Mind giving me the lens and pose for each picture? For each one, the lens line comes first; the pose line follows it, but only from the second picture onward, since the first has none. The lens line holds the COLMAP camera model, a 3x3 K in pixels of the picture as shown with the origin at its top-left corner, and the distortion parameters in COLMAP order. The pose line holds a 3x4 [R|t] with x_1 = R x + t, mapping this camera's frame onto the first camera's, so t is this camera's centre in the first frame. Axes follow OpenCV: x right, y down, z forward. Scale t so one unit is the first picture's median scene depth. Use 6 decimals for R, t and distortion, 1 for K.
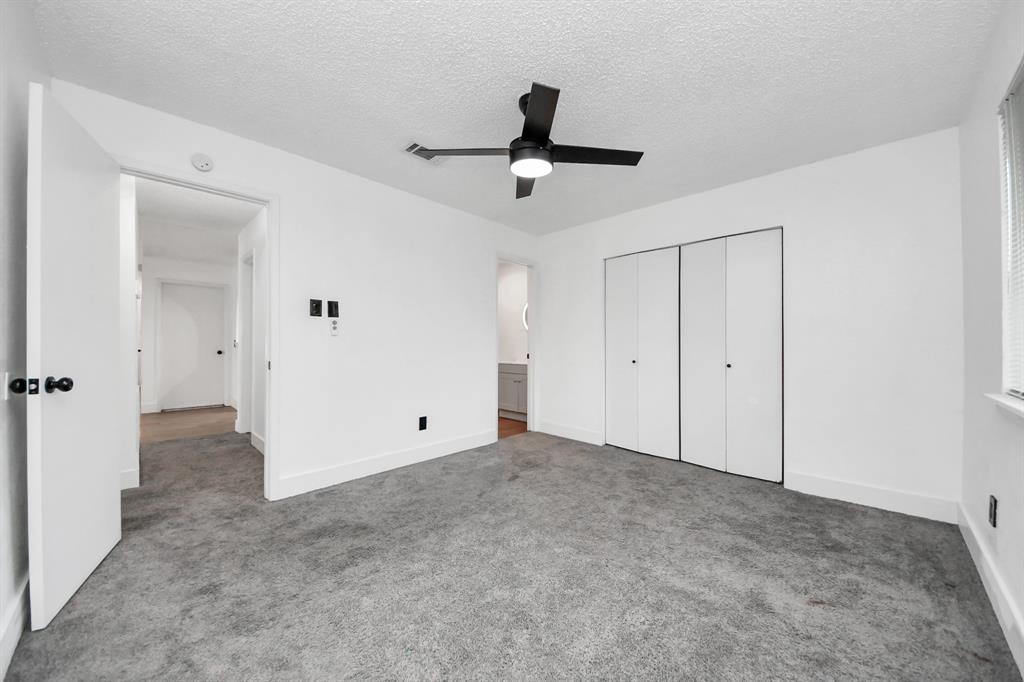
lens RADIAL K [[378.1, 0, 512.0], [0, 378.1, 341.0], [0, 0, 1]] dist [-0.000538, -0.000120]
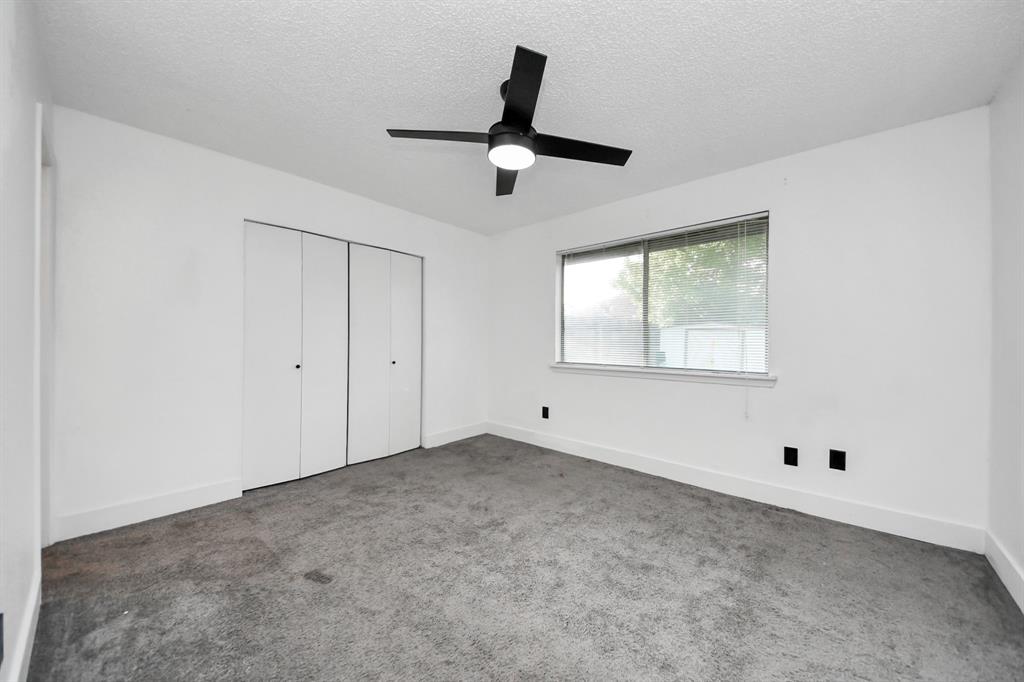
lens RADIAL K [[358.7, 0, 512.0], [0, 358.7, 341.0], [0, 0, 1]] dist [0.000480, 0.000002]
pose [[-0.058648, -0.001785, 0.998277, -0.584841], [-0.005909, 0.999982, 0.001441, -0.005307], [-0.998261, -0.005814, -0.058657, 0.757150]]
